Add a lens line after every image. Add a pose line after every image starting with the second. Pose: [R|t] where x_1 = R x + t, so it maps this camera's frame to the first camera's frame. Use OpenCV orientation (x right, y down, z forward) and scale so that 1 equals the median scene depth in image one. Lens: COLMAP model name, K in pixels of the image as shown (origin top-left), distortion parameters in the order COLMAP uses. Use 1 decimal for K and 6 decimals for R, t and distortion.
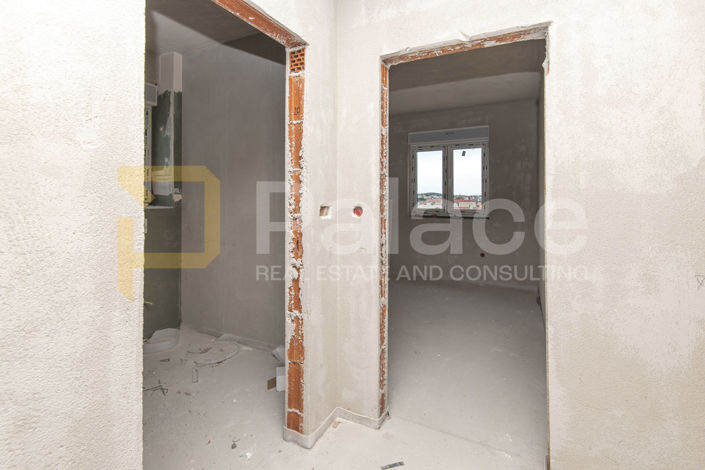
lens RADIAL K [[323.7, 0, 362.1], [0, 323.7, 203.5], [0, 0, 1]] dist [-0.003026, -0.006771]
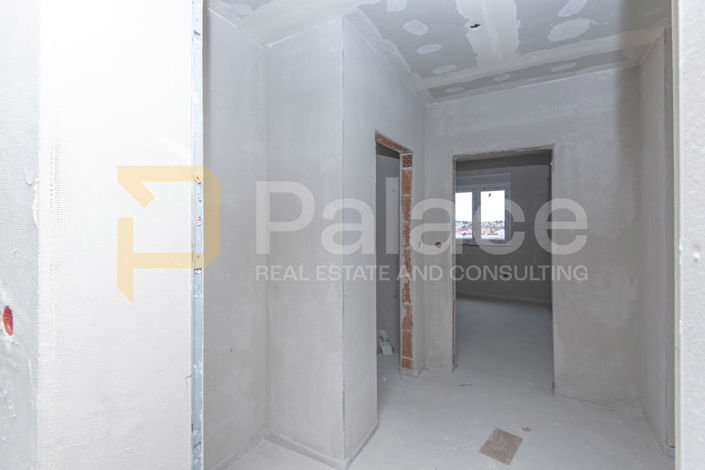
lens RADIAL K [[323.7, 0, 349.2], [0, 323.7, 233.7], [0, 0, 1]] dist [-0.003026, -0.006771]
pose [[0.997675, -0.007505, -0.067742, -0.395582], [0.008570, 0.999844, 0.015449, -0.072617], [0.067616, -0.015994, 0.997583, -0.785396]]
